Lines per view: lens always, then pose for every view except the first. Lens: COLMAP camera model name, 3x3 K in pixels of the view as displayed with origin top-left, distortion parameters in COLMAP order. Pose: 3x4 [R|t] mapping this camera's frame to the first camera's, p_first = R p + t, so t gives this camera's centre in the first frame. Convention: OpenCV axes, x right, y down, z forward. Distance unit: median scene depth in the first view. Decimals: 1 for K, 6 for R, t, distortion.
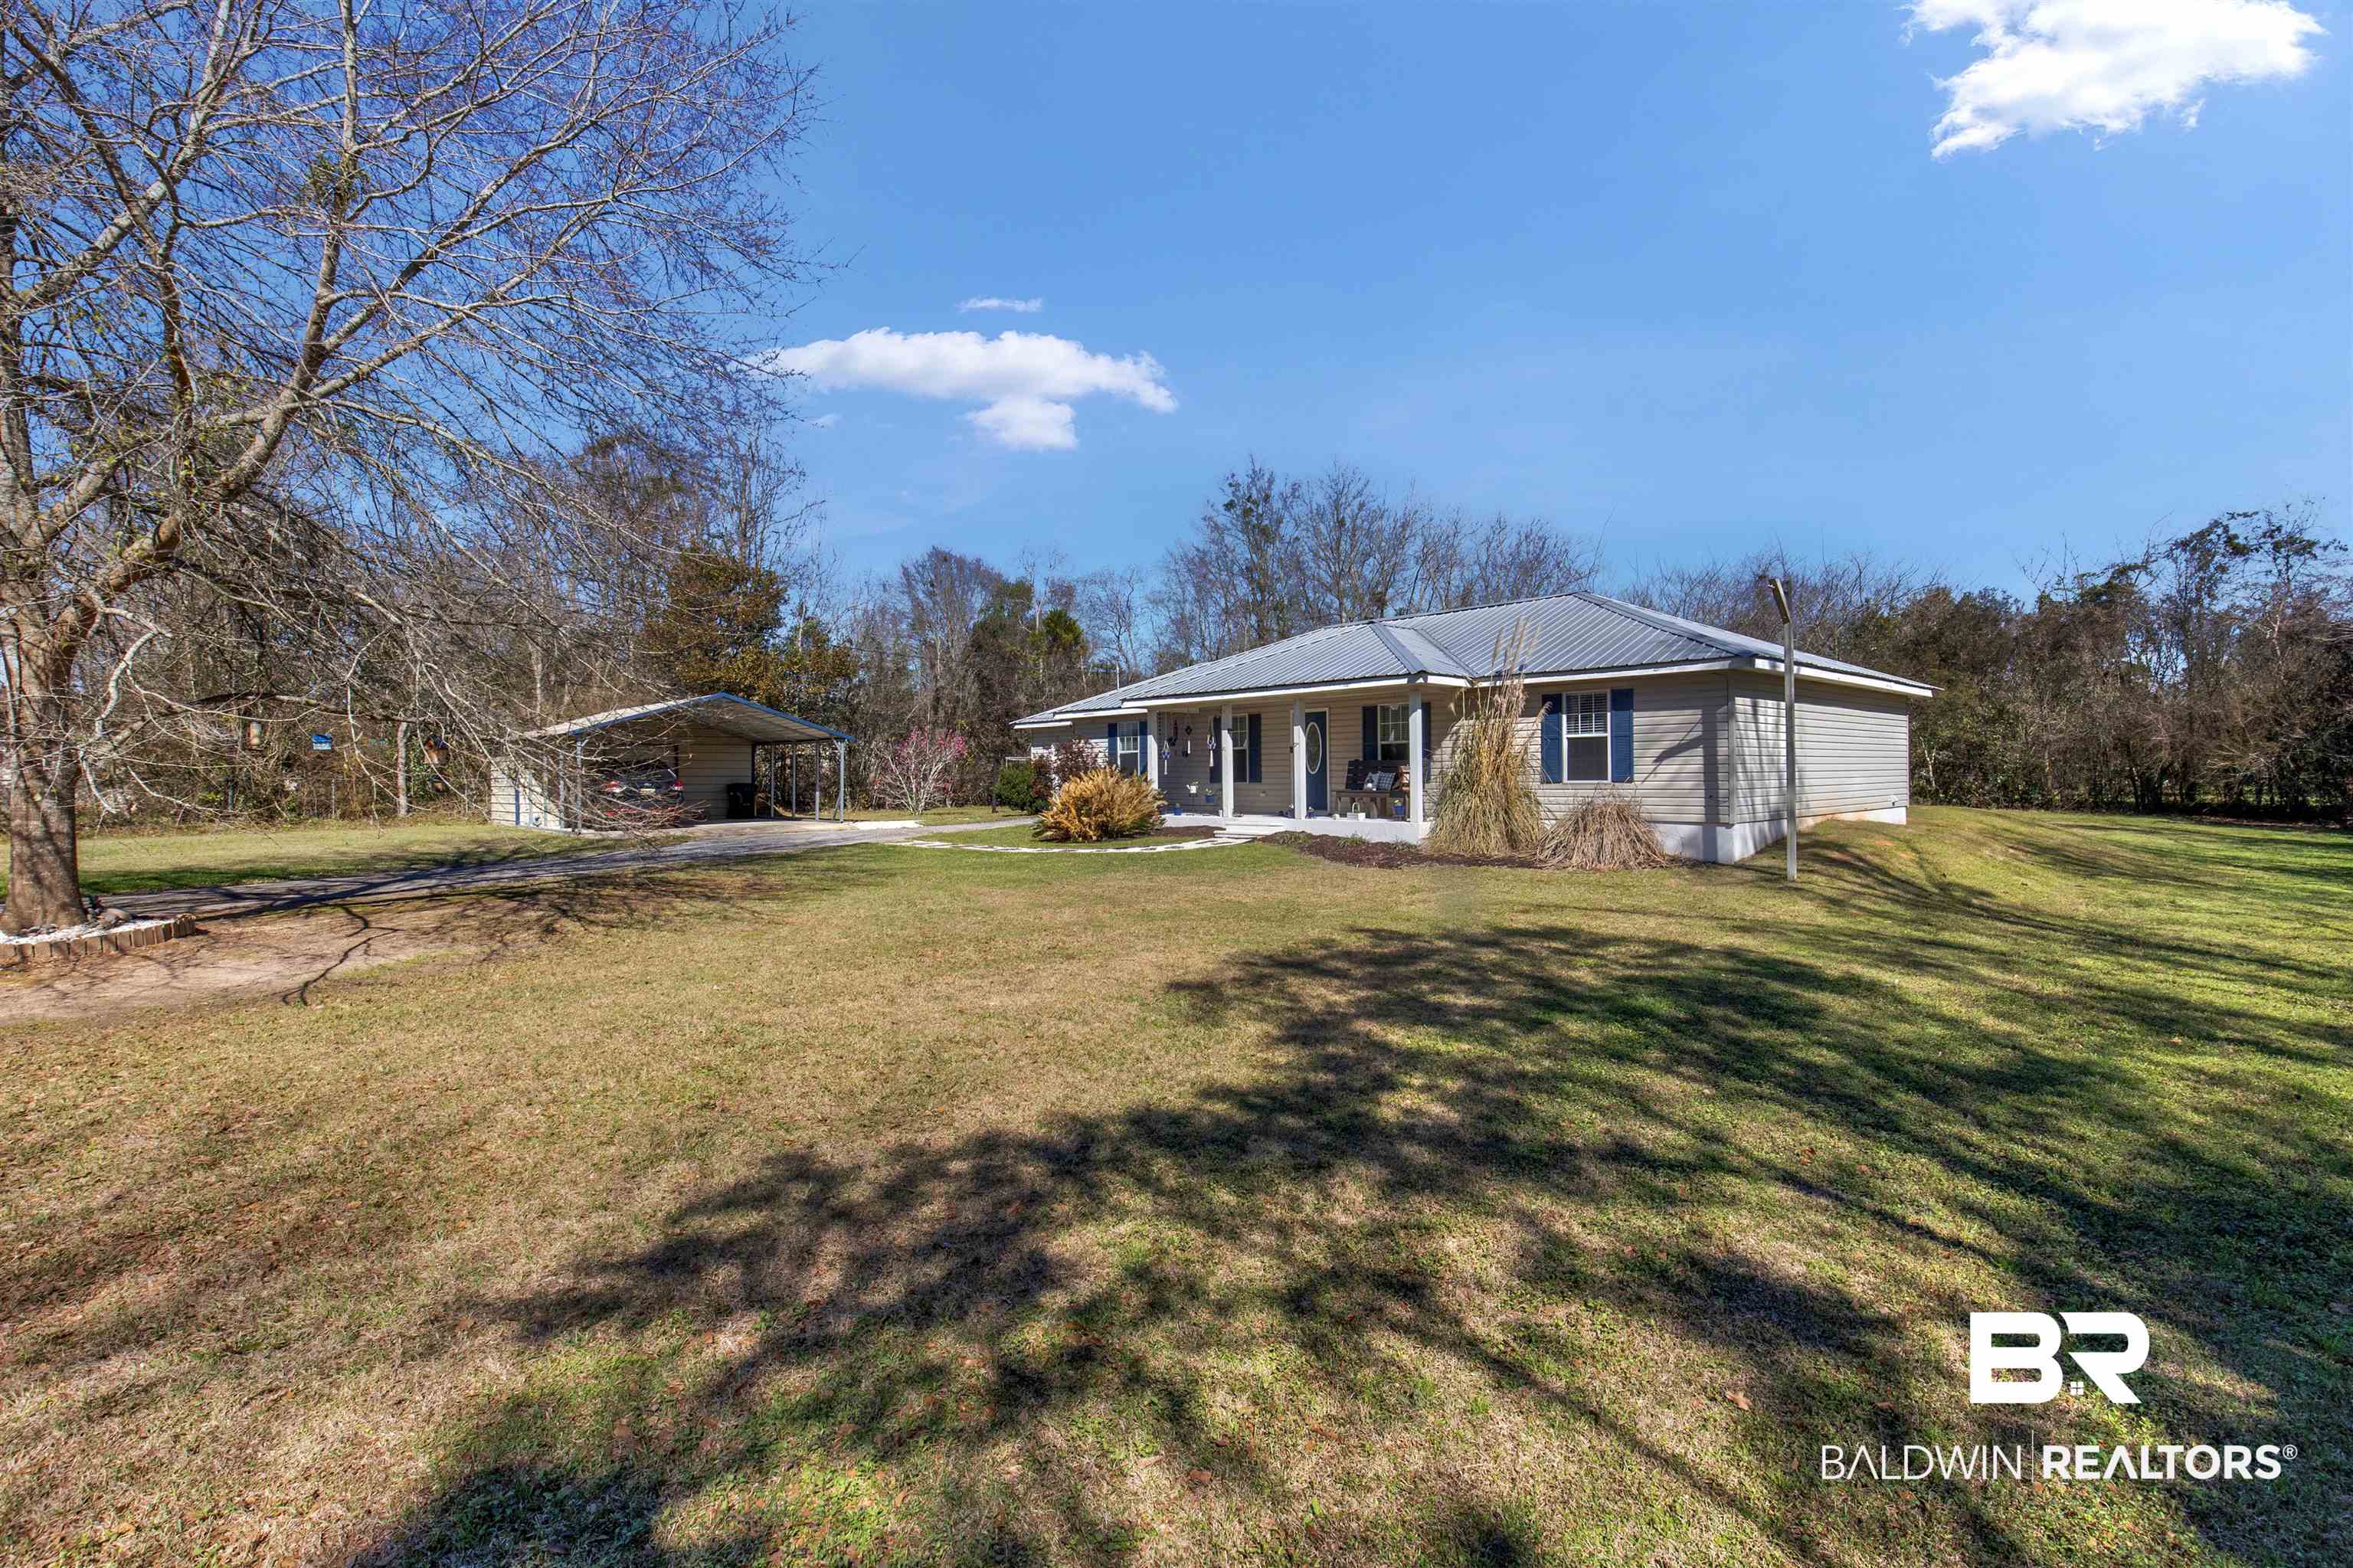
lens RADIAL K [[1063.7, 0, 1204.3], [0, 1063.7, 774.0], [0, 0, 1]] dist [-0.000848, -0.000302]
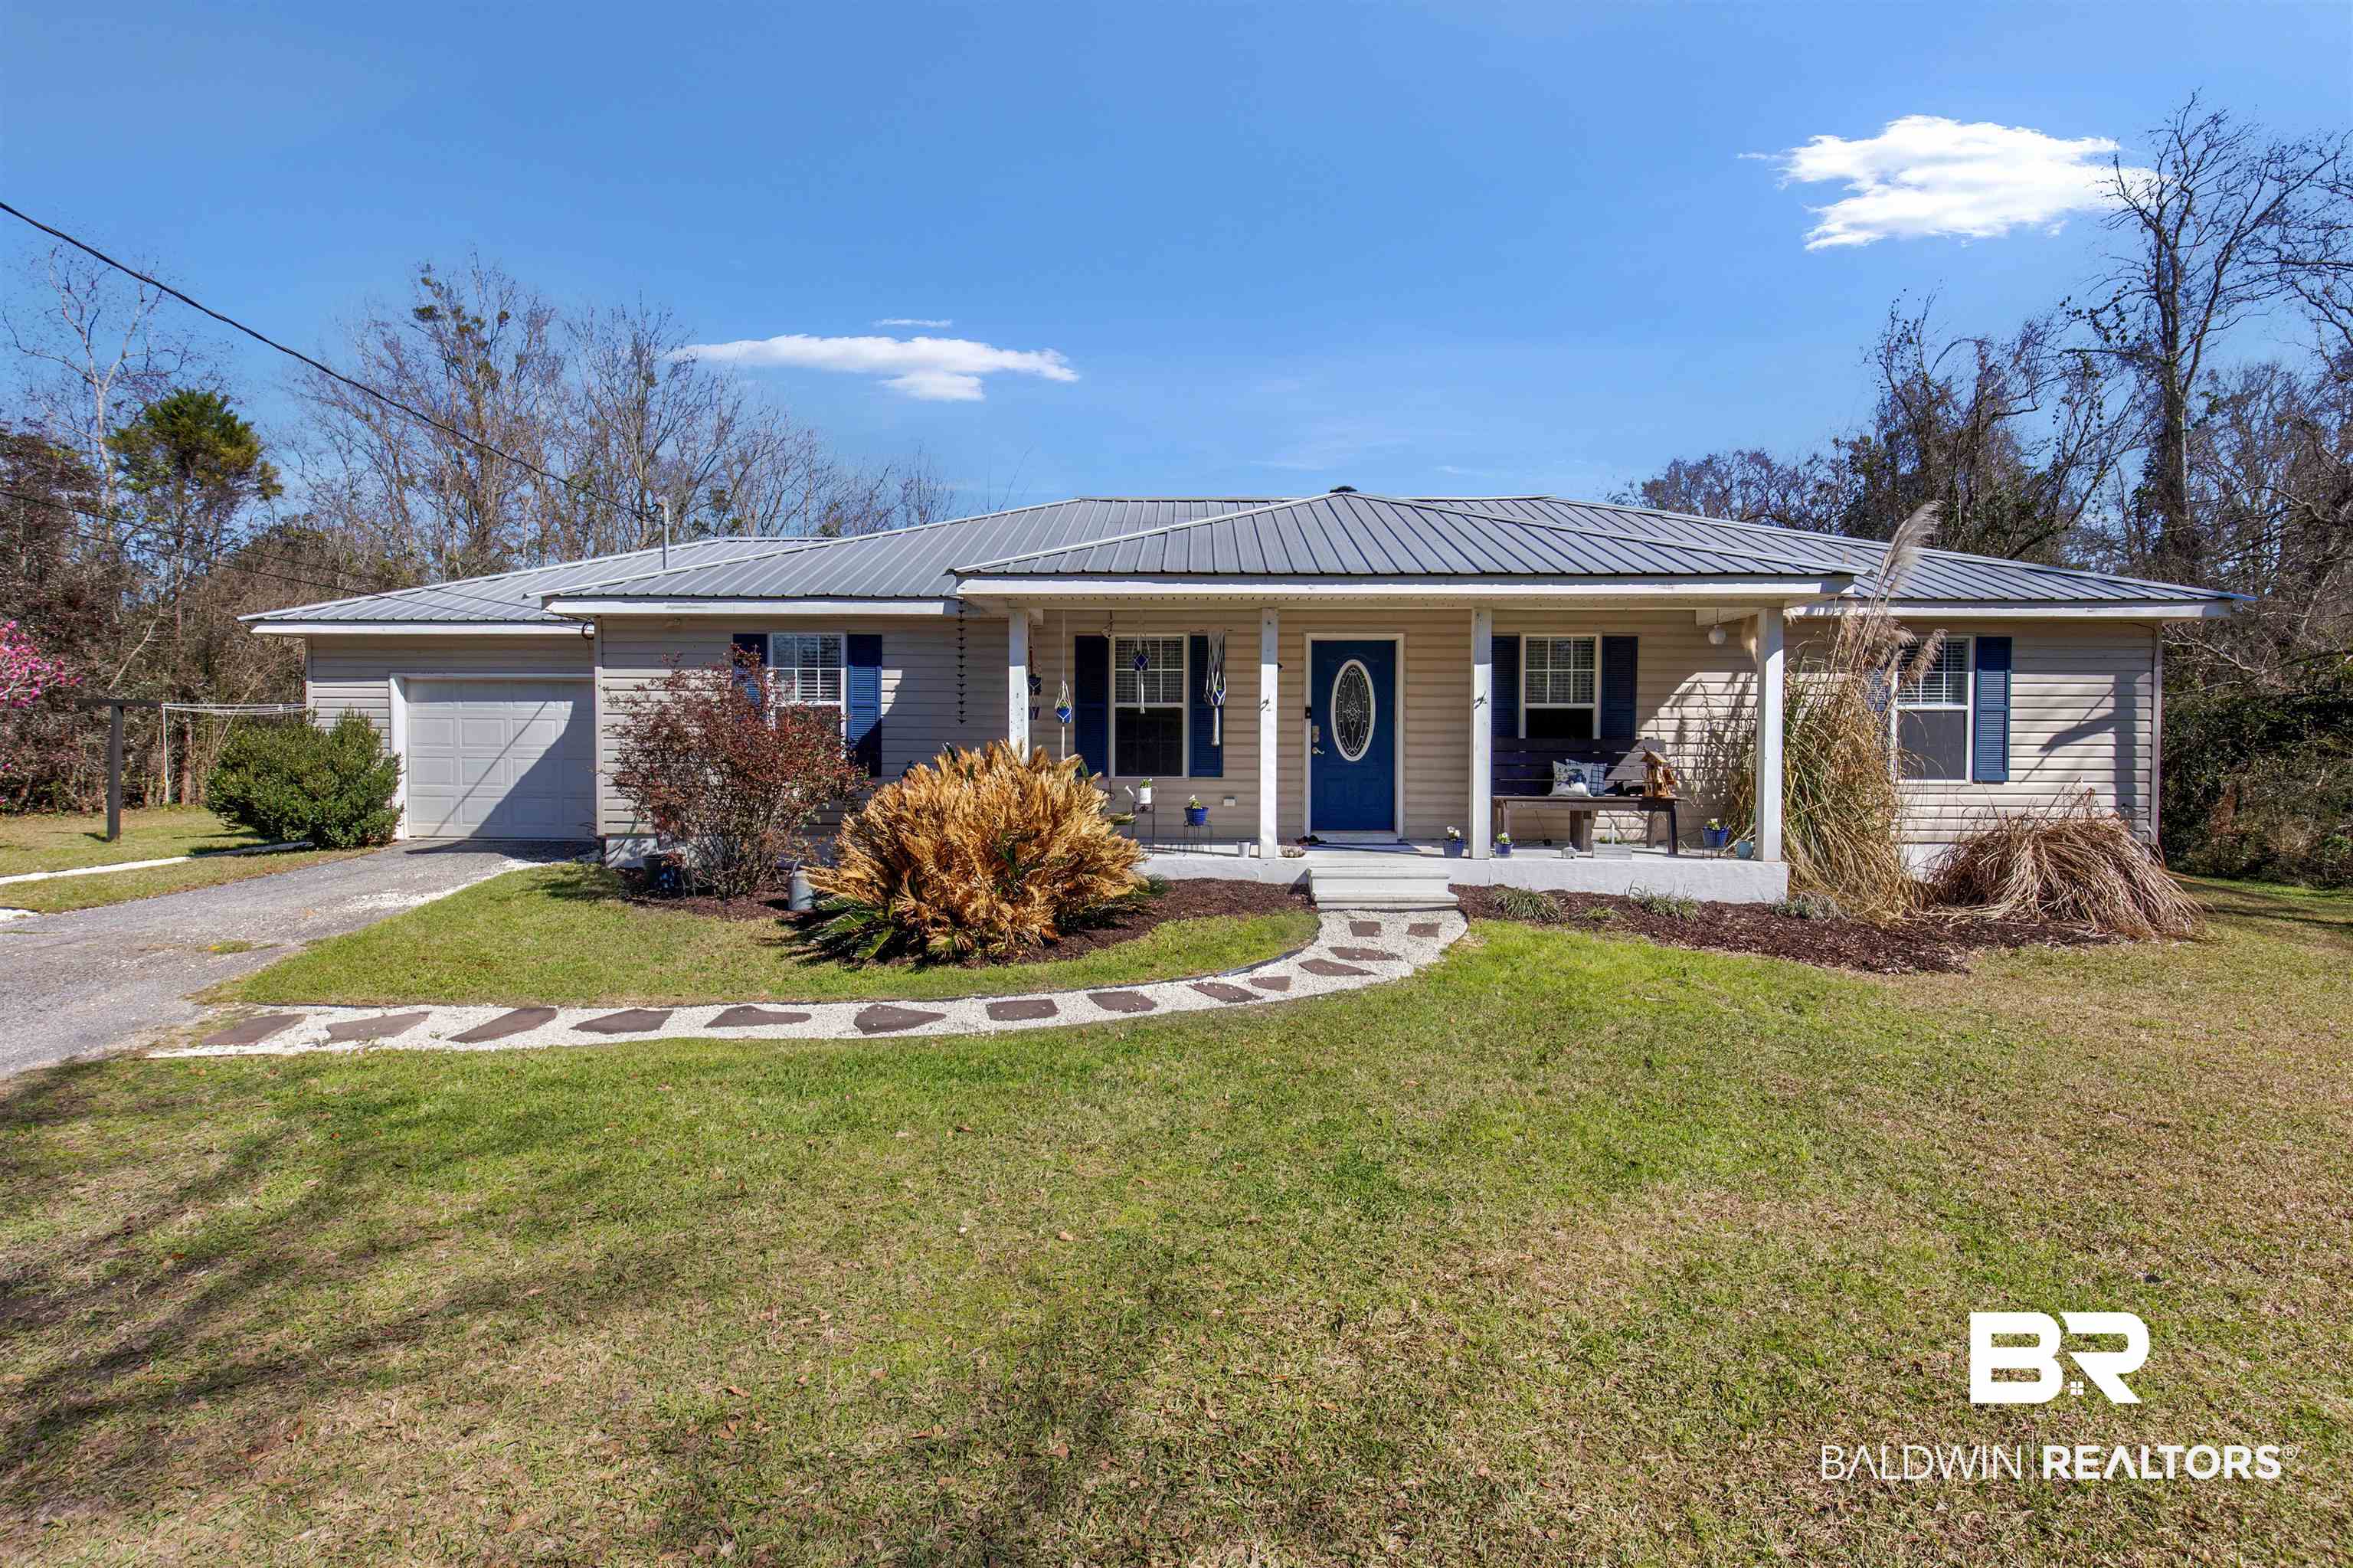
lens RADIAL K [[1063.7, 0, 1204.3], [0, 1063.7, 774.0], [0, 0, 1]] dist [-0.000848, -0.000302]
pose [[0.644145, 0.010849, 0.764826, -0.330801], [-0.001831, 0.999918, -0.012642, 0.009038], [-0.764901, 0.006743, 0.644113, 0.809701]]
